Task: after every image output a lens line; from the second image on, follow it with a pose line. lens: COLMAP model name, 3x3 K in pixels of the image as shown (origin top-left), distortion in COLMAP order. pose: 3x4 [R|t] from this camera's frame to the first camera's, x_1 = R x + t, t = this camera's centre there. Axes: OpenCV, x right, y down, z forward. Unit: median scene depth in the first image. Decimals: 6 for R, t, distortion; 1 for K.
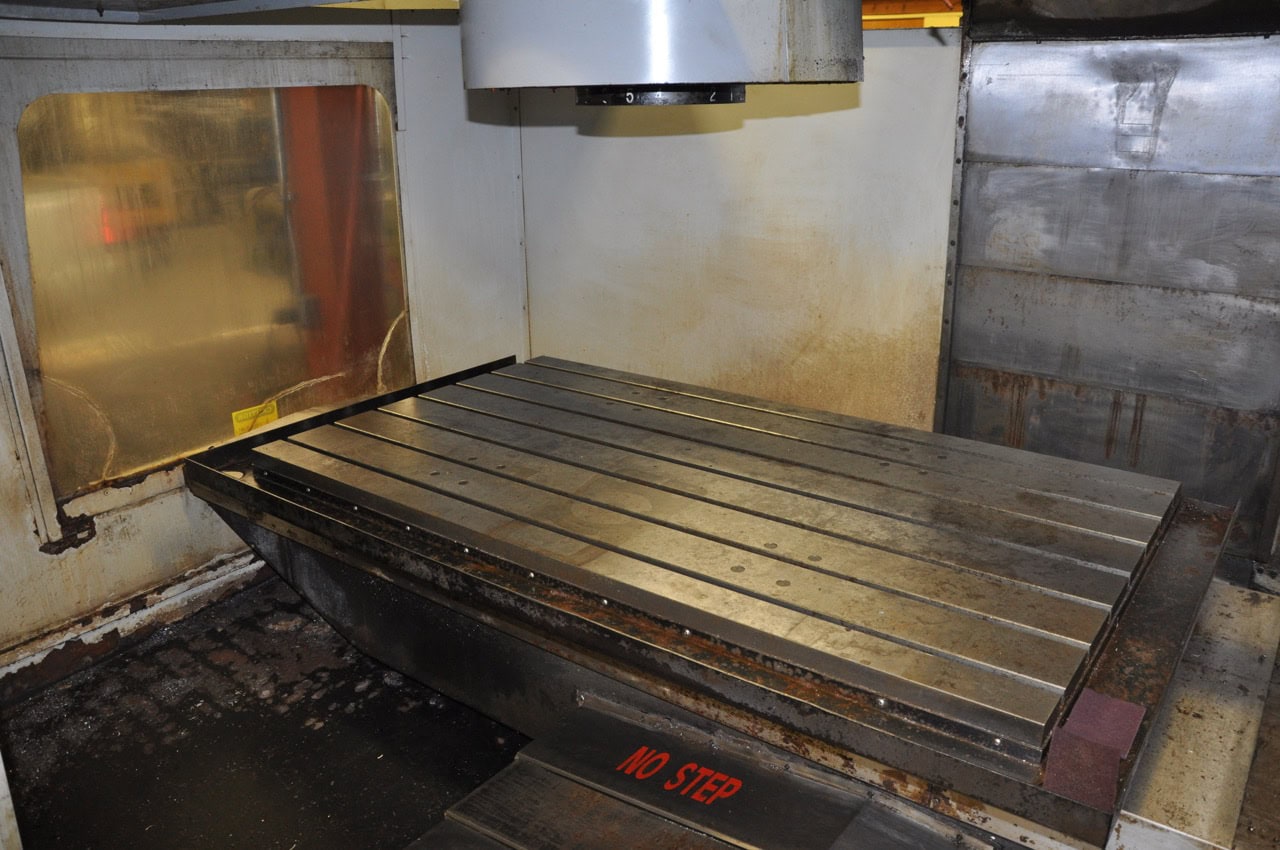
lens RADIAL K [[998.2, 0, 640.0], [0, 998.2, 425.0], [0, 0, 1]] dist [-0.160043, 0.123360]
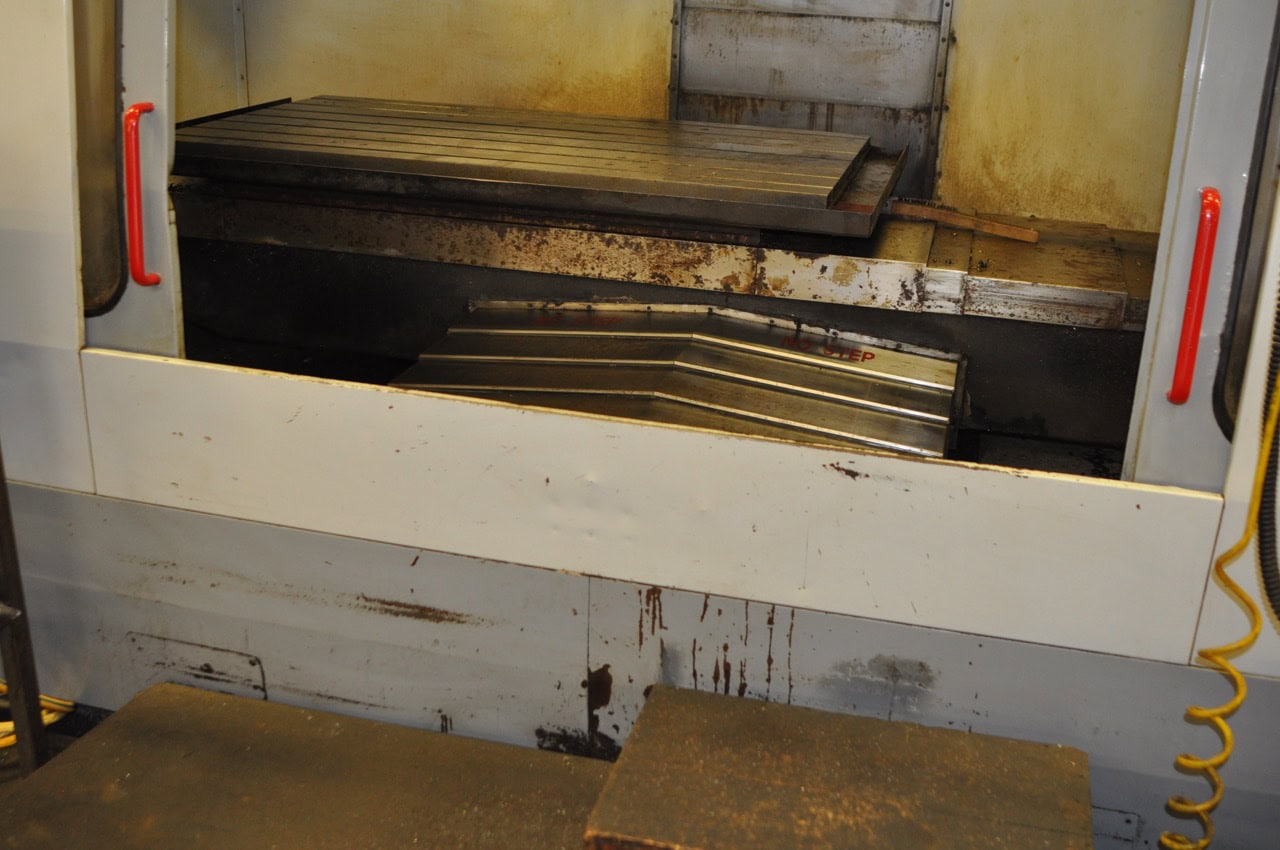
lens RADIAL K [[1343.9, 0, 644.1], [0, 1343.9, 427.3], [0, 0, 1]] dist [-0.080283, 0.022022]
pose [[0.922809, -0.089692, 0.374671, -0.399847], [0.074835, 0.995730, 0.054050, 0.271494], [-0.377919, -0.021839, 0.925581, -0.543937]]
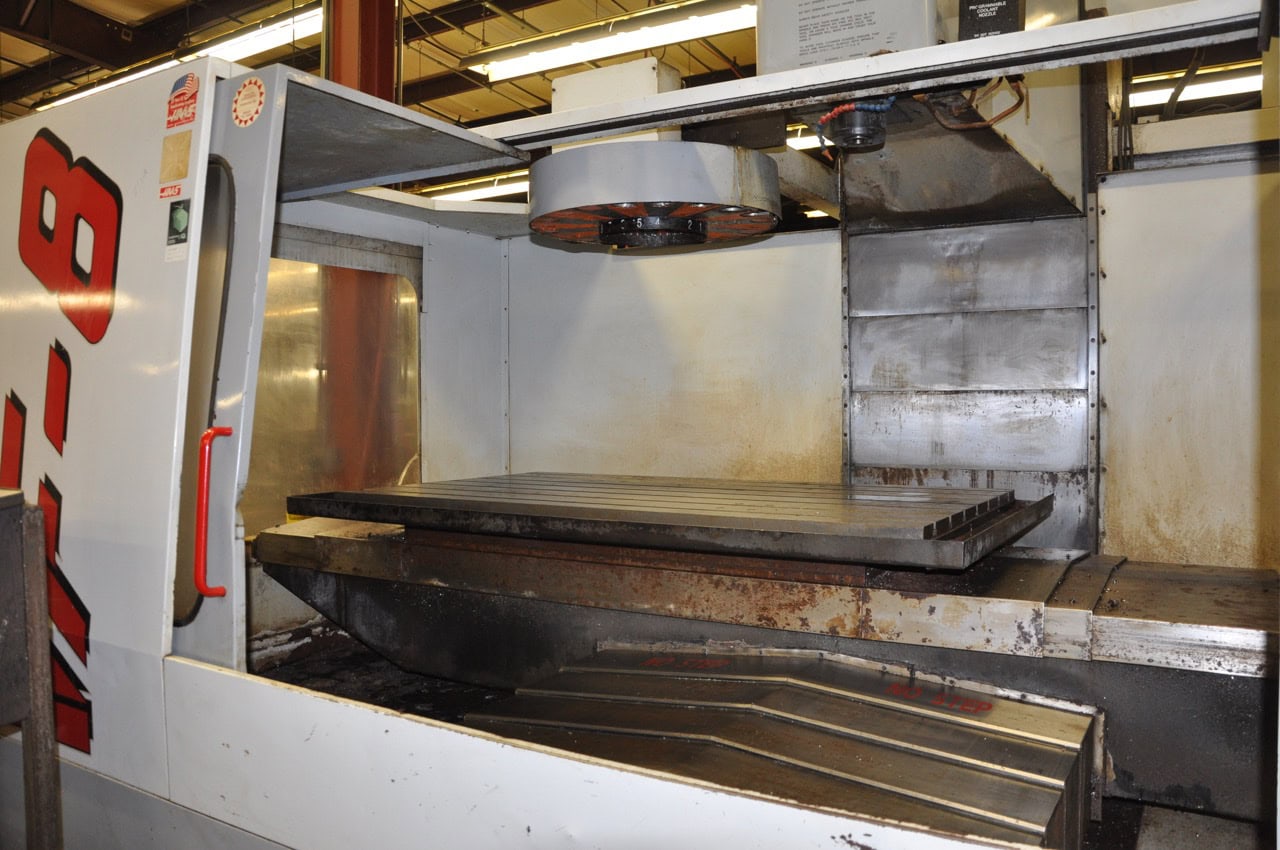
lens RADIAL K [[998.2, 0, 640.0], [0, 998.2, 425.0], [0, 0, 1]] dist [-0.160043, 0.123360]
pose [[0.995247, 0.005499, 0.097228, -0.105905], [0.024205, 0.953106, -0.301668, 0.300814], [-0.094327, 0.302588, 0.948443, -0.281137]]
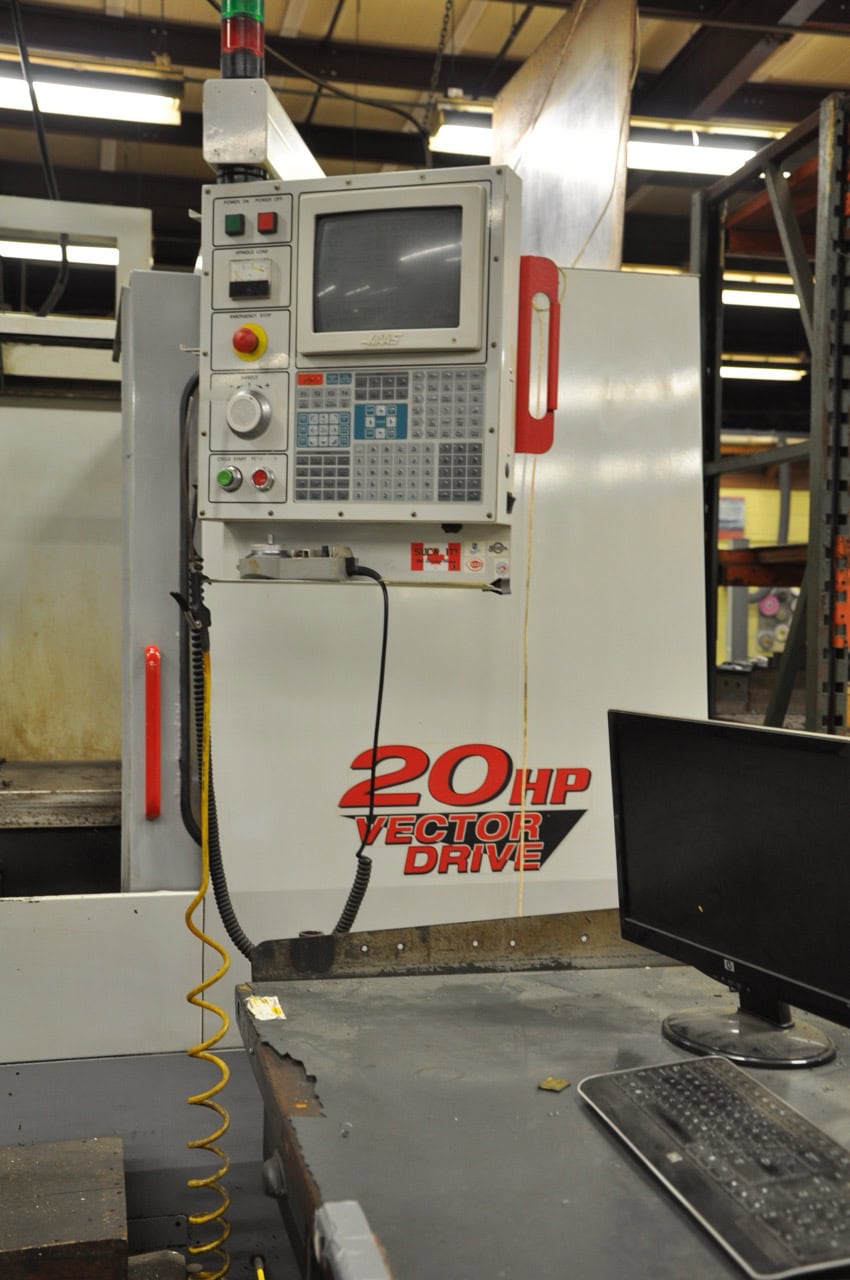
lens RADIAL K [[1487.0, 0, 425.0], [0, 1487.0, 648.4], [0, 0, 1]] dist [0.021235, 0.025798]
pose [[0.638928, 0.001807, 0.769264, -0.523260], [0.230142, 0.953748, -0.193389, 0.467406], [-0.734034, 0.300602, 0.608960, -0.785203]]
